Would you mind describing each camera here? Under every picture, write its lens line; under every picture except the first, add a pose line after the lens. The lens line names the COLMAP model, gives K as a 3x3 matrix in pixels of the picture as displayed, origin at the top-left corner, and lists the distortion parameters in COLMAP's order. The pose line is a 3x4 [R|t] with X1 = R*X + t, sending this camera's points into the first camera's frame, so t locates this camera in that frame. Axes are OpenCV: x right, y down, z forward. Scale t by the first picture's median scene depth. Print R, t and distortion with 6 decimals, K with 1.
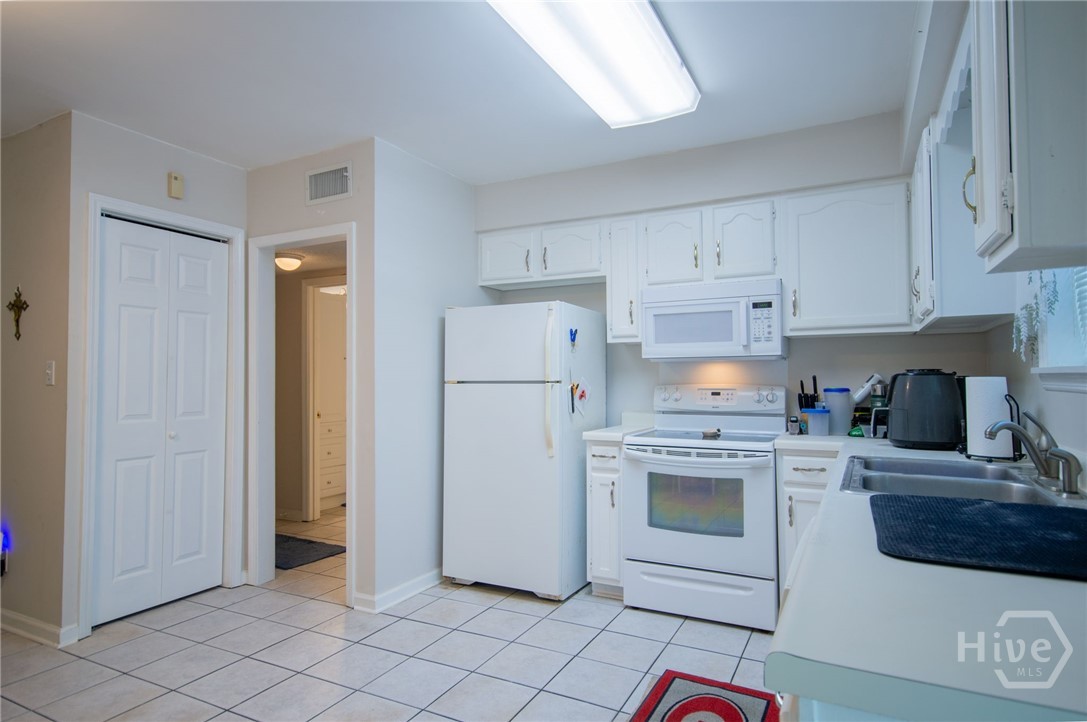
lens RADIAL K [[602.6, 0, 543.5], [0, 602.6, 361.0], [0, 0, 1]] dist [0.005254, 0.000890]
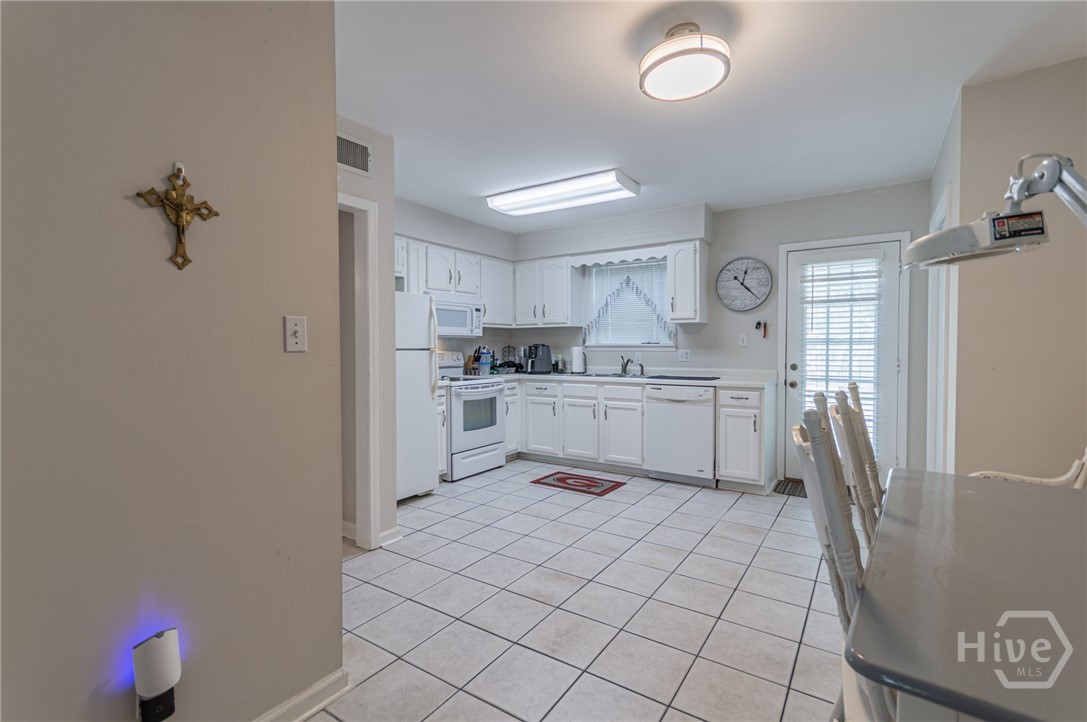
lens RADIAL K [[489.7, 0, 543.5], [0, 489.7, 361.0], [0, 0, 1]] dist [0.019036, 0.000241]
pose [[0.120003, -0.023835, 0.992487, -1.248118], [-0.022908, 0.999379, 0.026771, 0.026637], [-0.992509, -0.025948, 0.119383, 0.620838]]
